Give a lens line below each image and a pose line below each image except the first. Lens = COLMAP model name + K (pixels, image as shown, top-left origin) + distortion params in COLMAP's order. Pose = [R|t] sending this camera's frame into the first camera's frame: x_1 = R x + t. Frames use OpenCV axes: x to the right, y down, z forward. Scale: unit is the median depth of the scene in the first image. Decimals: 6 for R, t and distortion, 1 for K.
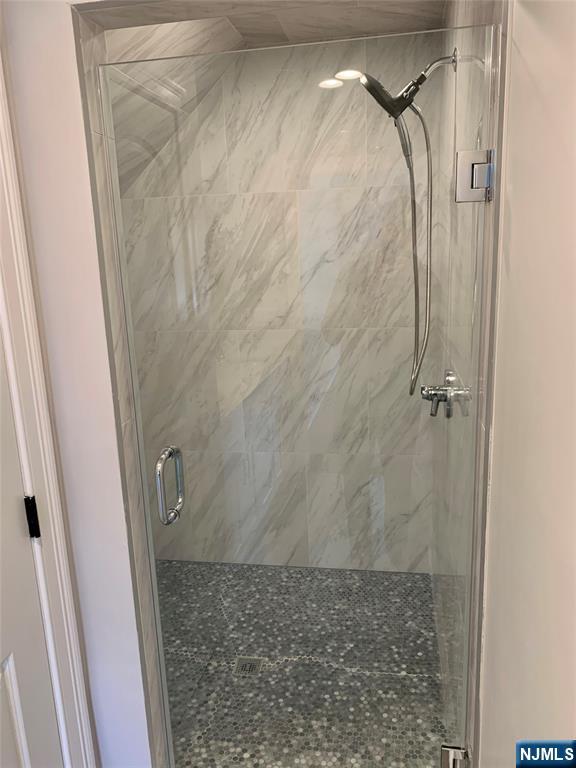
lens RADIAL K [[589.1, 0, 281.6], [0, 589.1, 386.3], [0, 0, 1]] dist [0.037243, -0.050248]
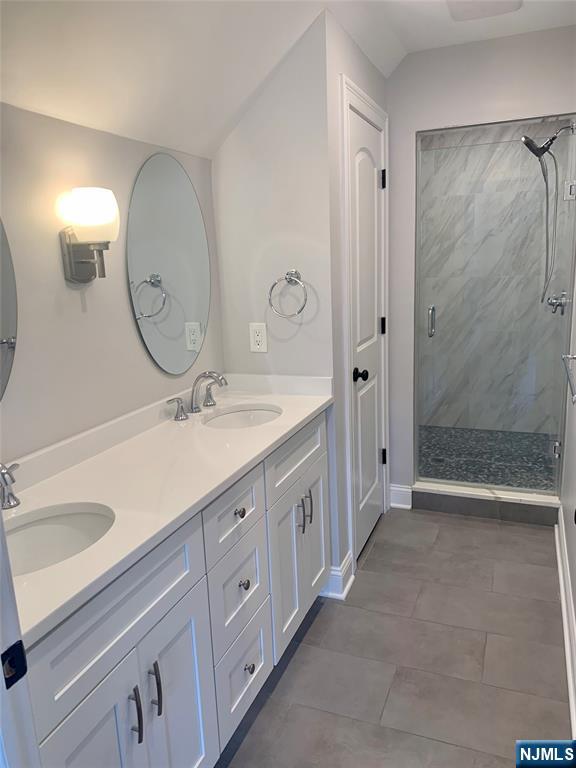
lens RADIAL K [[589.1, 0, 291.5], [0, 589.1, 378.9], [0, 0, 1]] dist [0.037243, -0.050248]
pose [[0.982202, 0.042468, -0.182966, -0.157758], [-0.043736, 0.999039, -0.002899, 0.226408], [0.182667, 0.010850, 0.983115, -0.756981]]
